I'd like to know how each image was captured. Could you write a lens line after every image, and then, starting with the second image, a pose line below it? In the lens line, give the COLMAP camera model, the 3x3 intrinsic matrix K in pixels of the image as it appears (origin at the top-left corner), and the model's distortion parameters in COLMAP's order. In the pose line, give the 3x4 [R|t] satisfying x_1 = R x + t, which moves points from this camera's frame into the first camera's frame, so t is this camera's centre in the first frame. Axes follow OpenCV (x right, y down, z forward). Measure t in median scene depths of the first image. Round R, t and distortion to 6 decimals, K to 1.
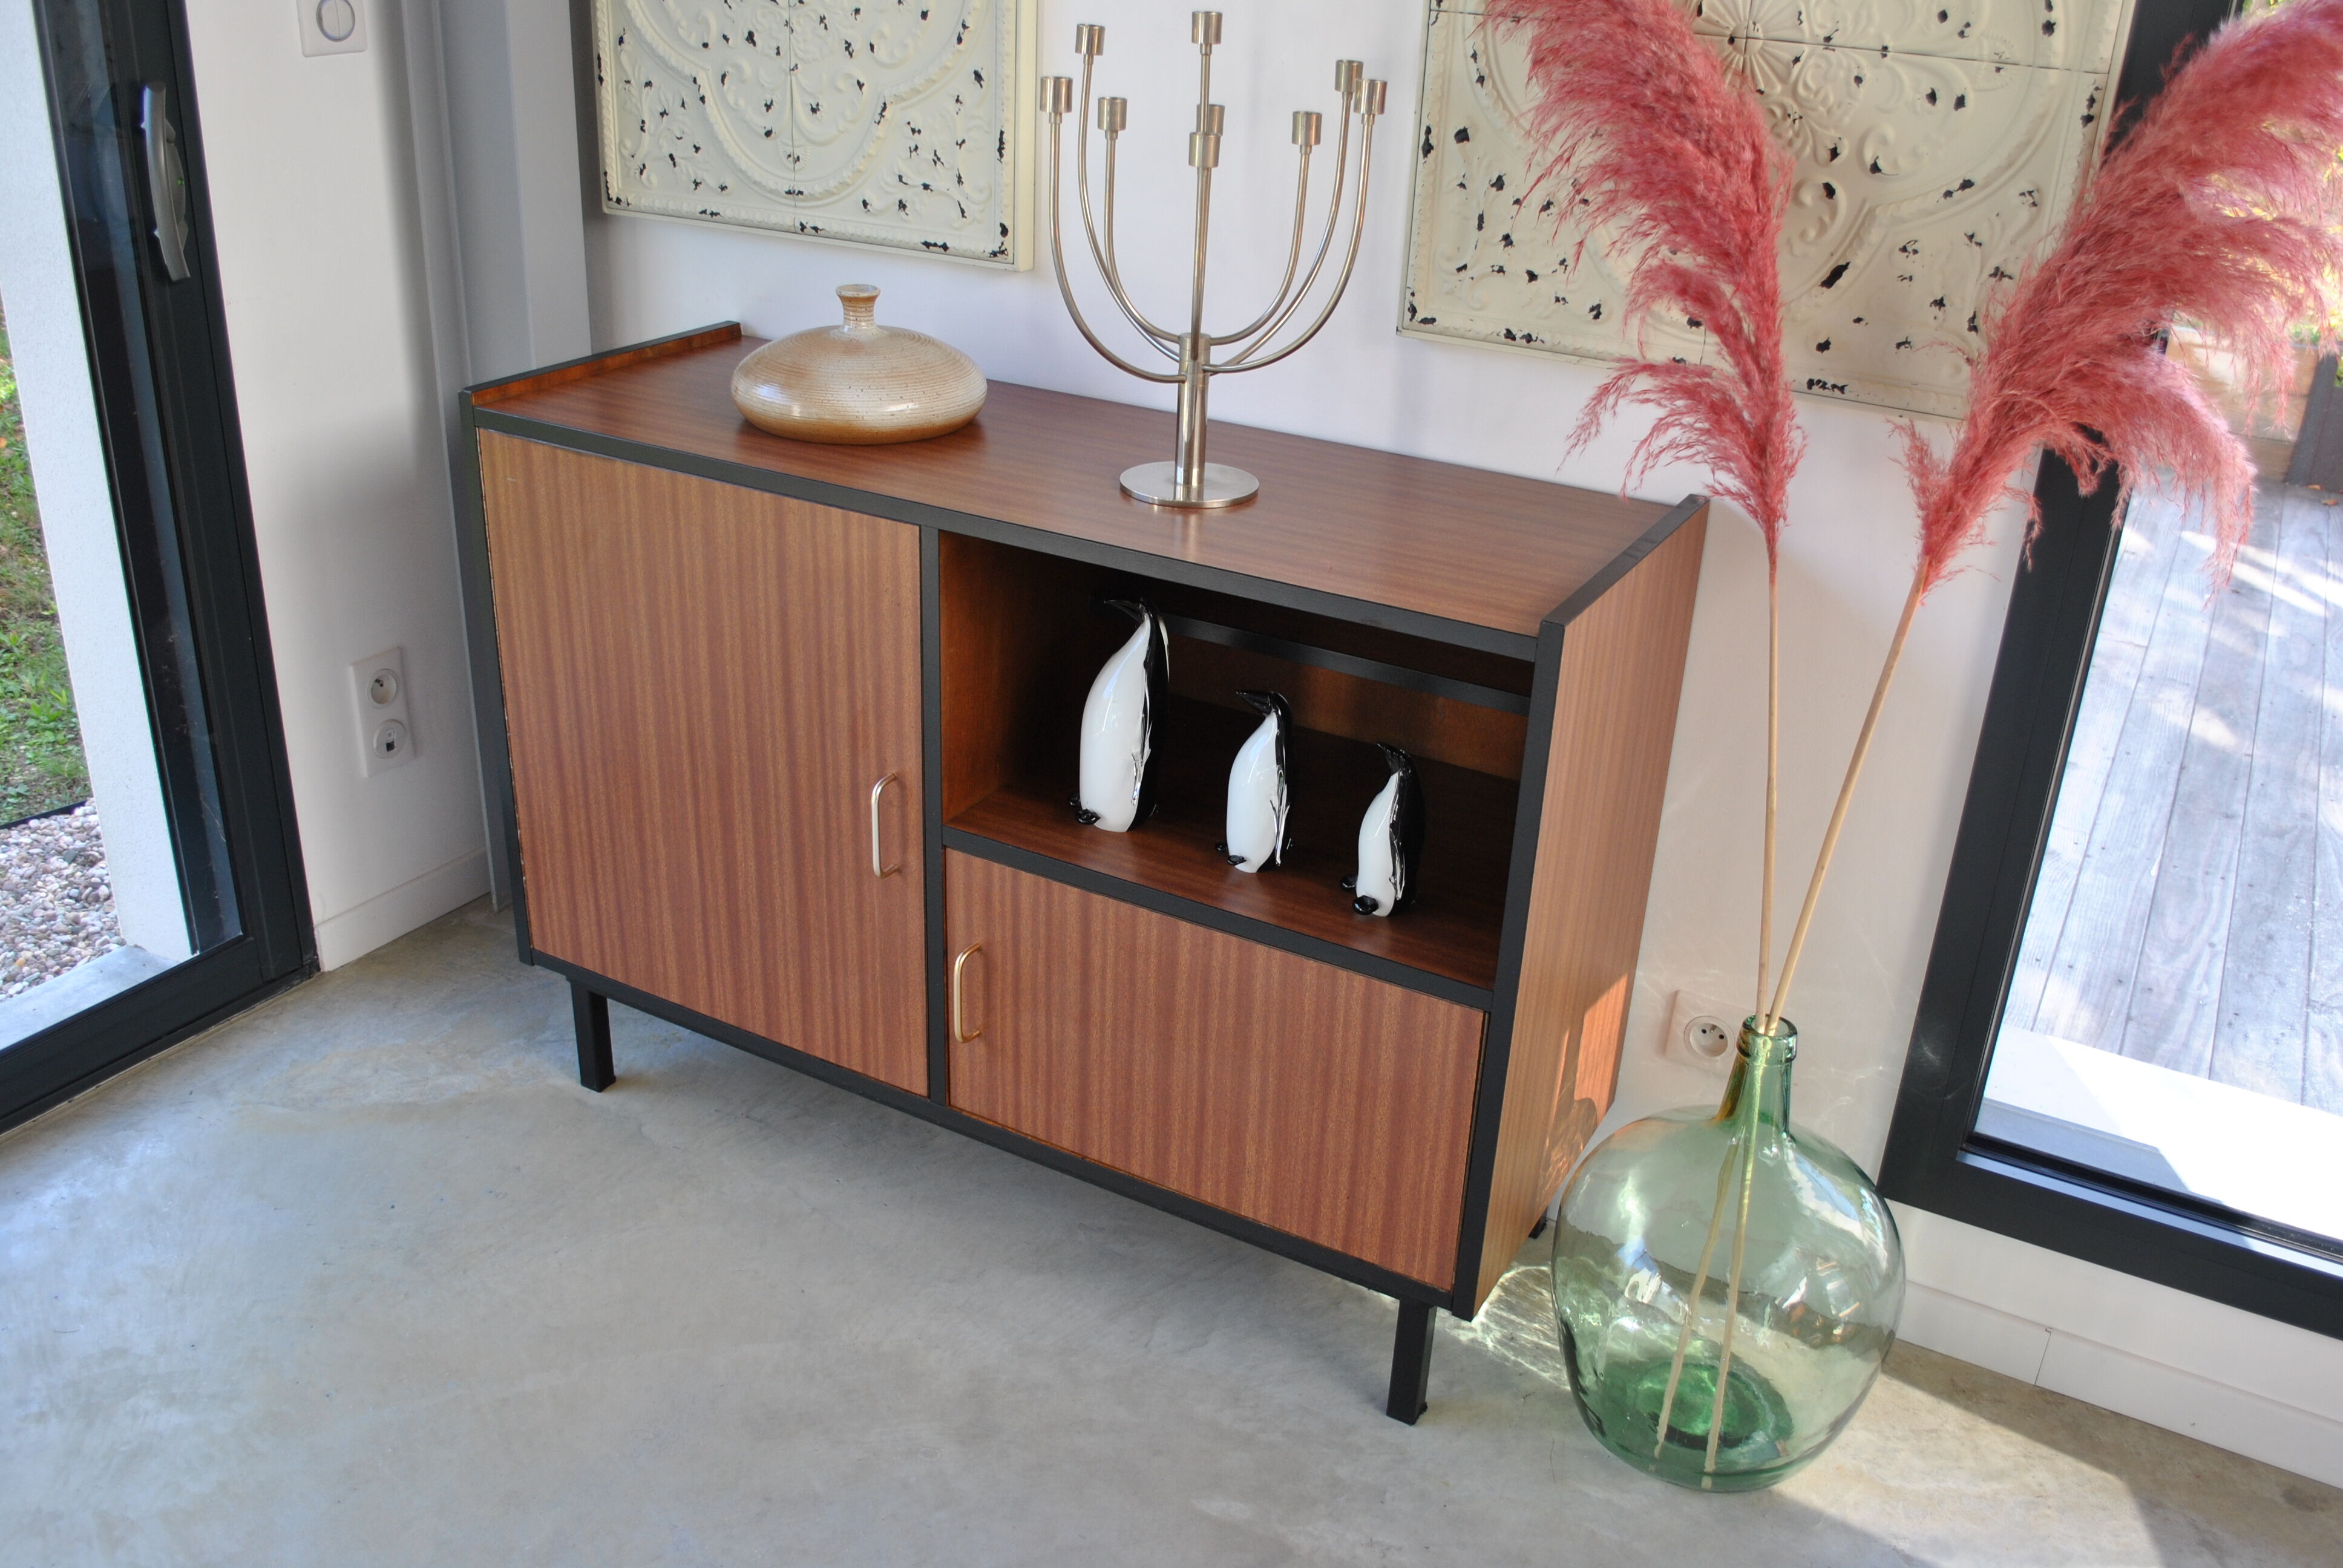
lens RADIAL K [[1996.6, 0, 1184.1], [0, 1996.6, 782.7], [0, 0, 1]] dist [-0.080887, 0.013172]
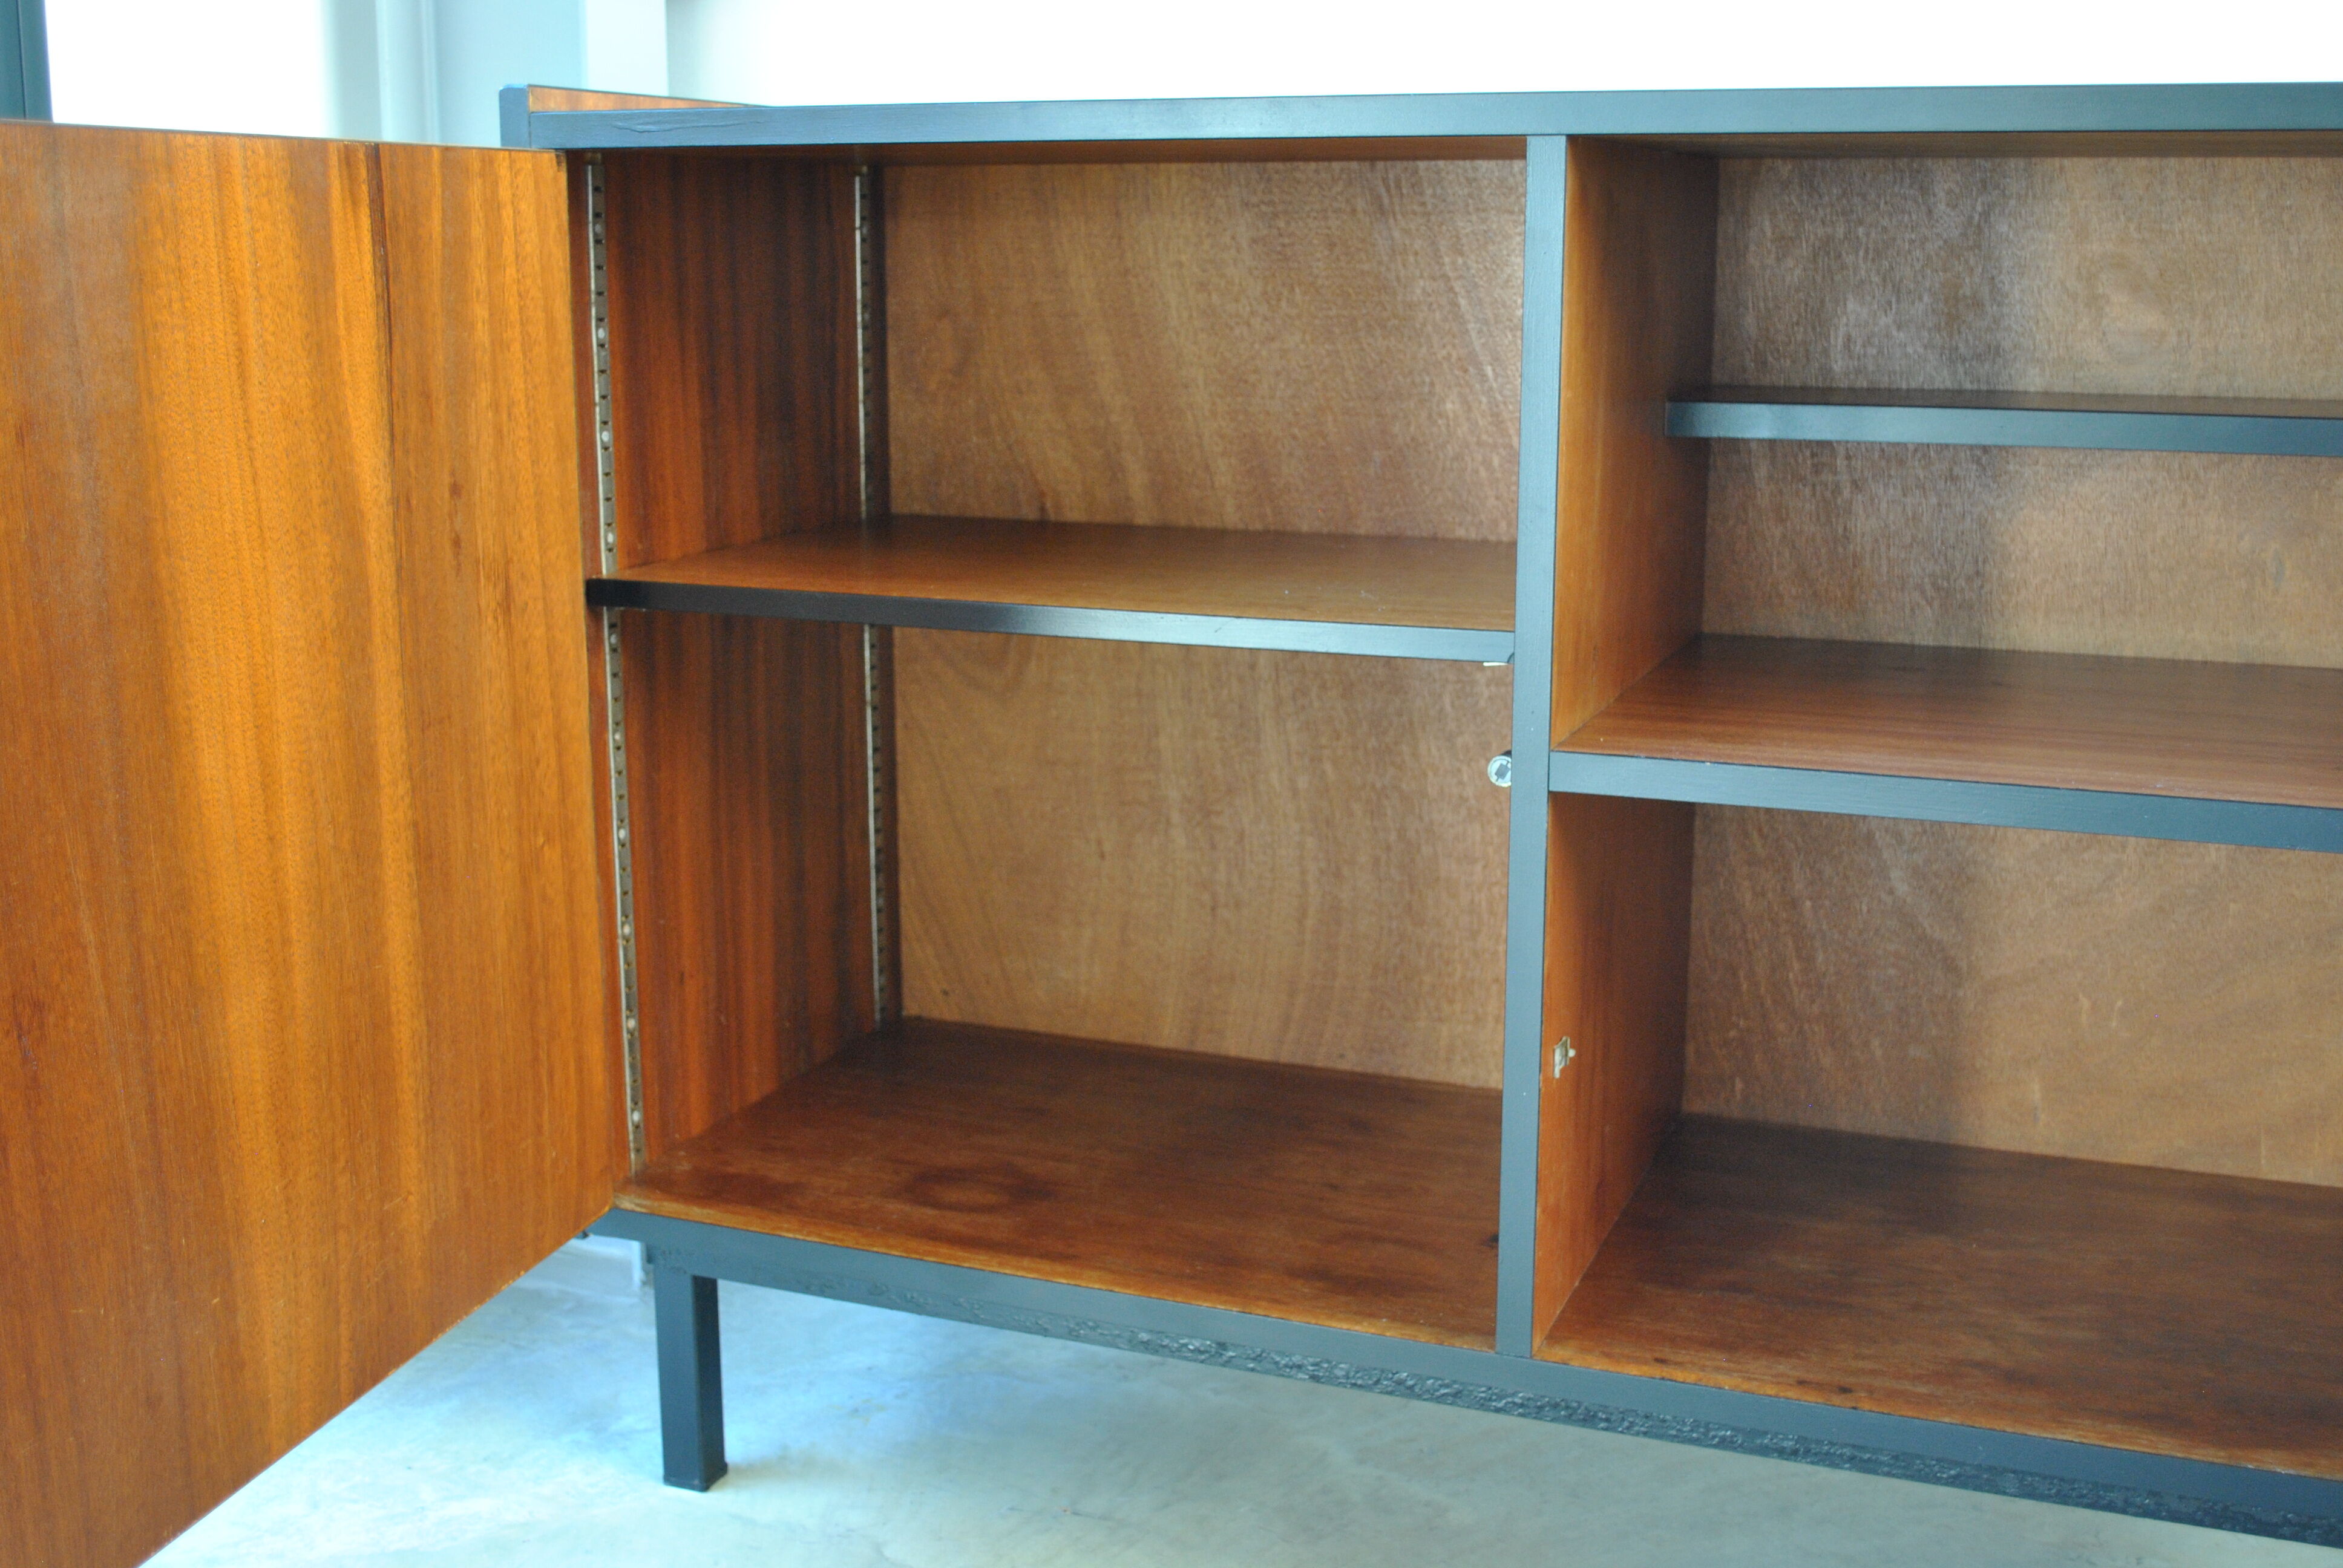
lens RADIAL K [[2584.3, 0, 1178.0], [0, 2584.3, 766.7], [0, 0, 1]] dist [-0.050895, -0.001847]
pose [[0.990776, -0.068025, 0.117197, -0.293582], [0.092939, 0.970521, -0.222376, 0.163926], [-0.098615, 0.231217, 0.967891, 0.358829]]
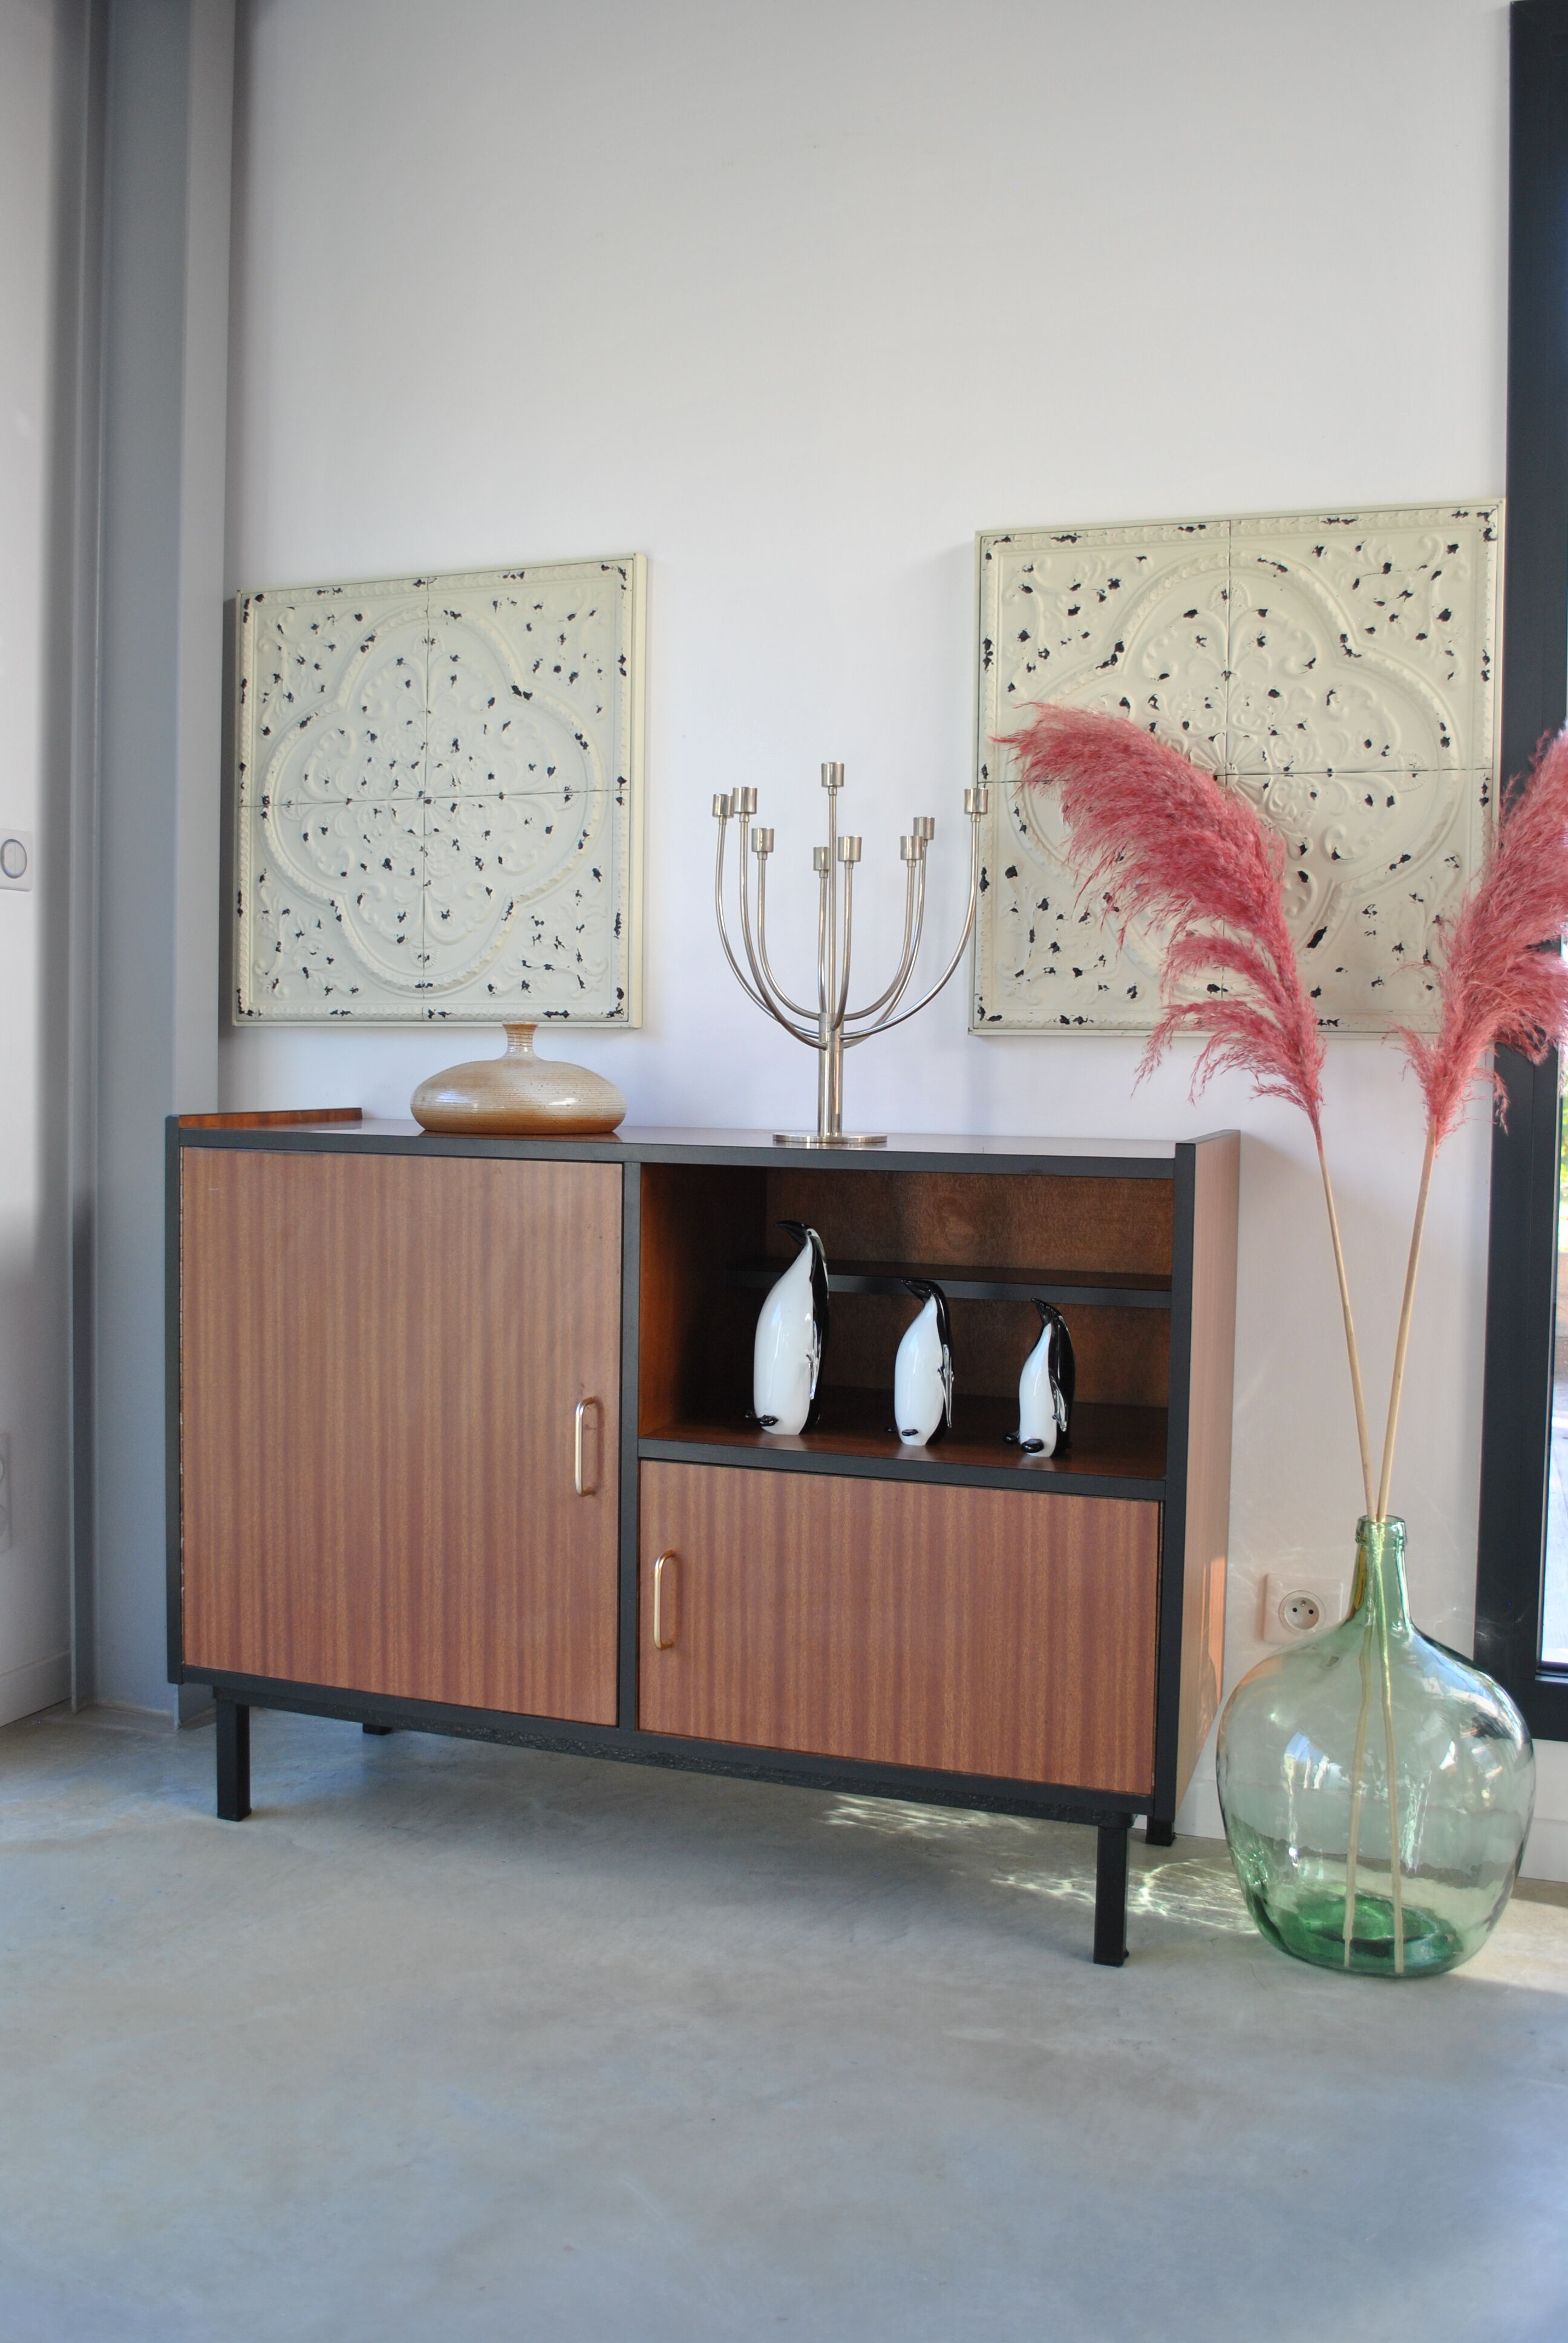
lens RADIAL K [[2052.0, 0, 746.4], [0, 2052.0, 1141.3], [0, 0, 1]] dist [-0.081971, -0.001303]
pose [[0.986232, -0.036409, 0.161309, -0.239165], [0.094639, 0.924192, -0.370018, 0.296892], [-0.135609, 0.380190, 0.914913, -0.125936]]
